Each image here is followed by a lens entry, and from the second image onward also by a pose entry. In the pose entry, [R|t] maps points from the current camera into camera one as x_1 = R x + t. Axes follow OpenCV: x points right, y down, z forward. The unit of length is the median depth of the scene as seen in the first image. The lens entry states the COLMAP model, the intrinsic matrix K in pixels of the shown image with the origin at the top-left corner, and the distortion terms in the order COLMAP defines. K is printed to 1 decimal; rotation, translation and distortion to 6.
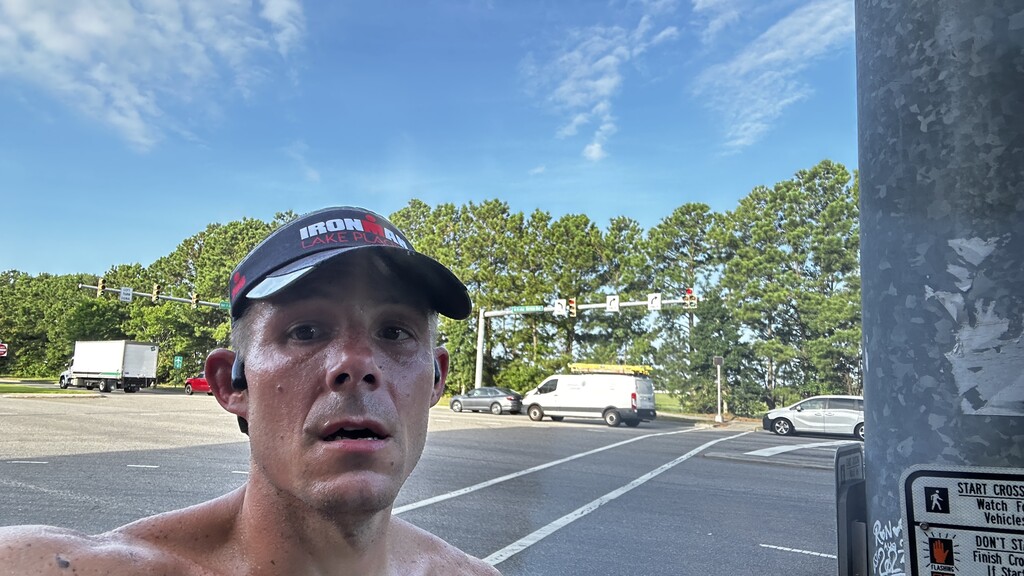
lens RADIAL K [[694.4, 0, 512.0], [0, 694.4, 288.0], [0, 0, 1]] dist [0.002304, -0.035125]
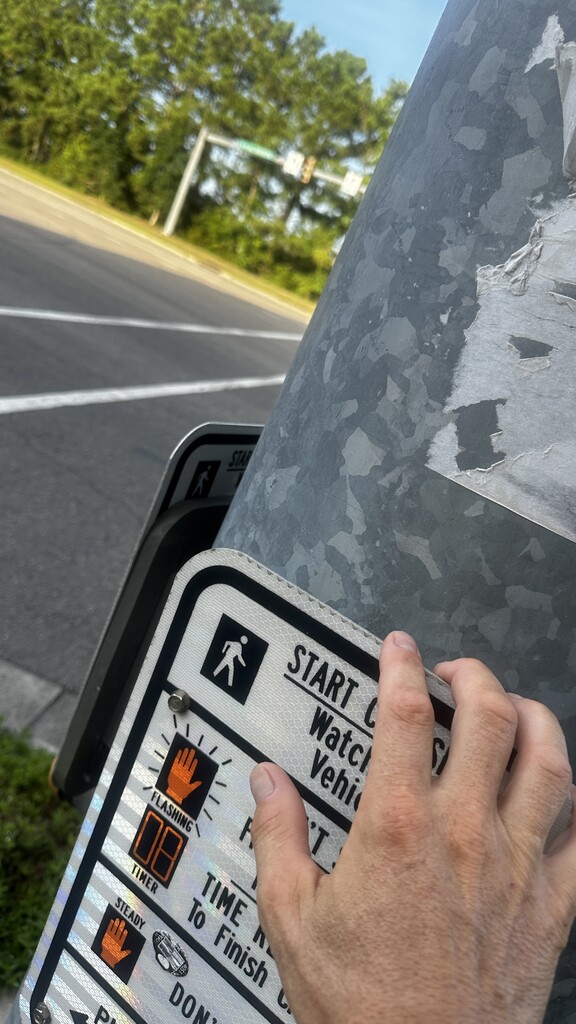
lens RADIAL K [[729.5, 0, 288.0], [0, 729.5, 512.0], [0, 0, 1]] dist [0.053862, -0.089301]
pose [[0.931063, 0.299084, 0.208976, 0.530800], [-0.361958, 0.829231, 0.425868, 0.079742], [-0.045919, -0.472150, 0.880321, 0.696087]]
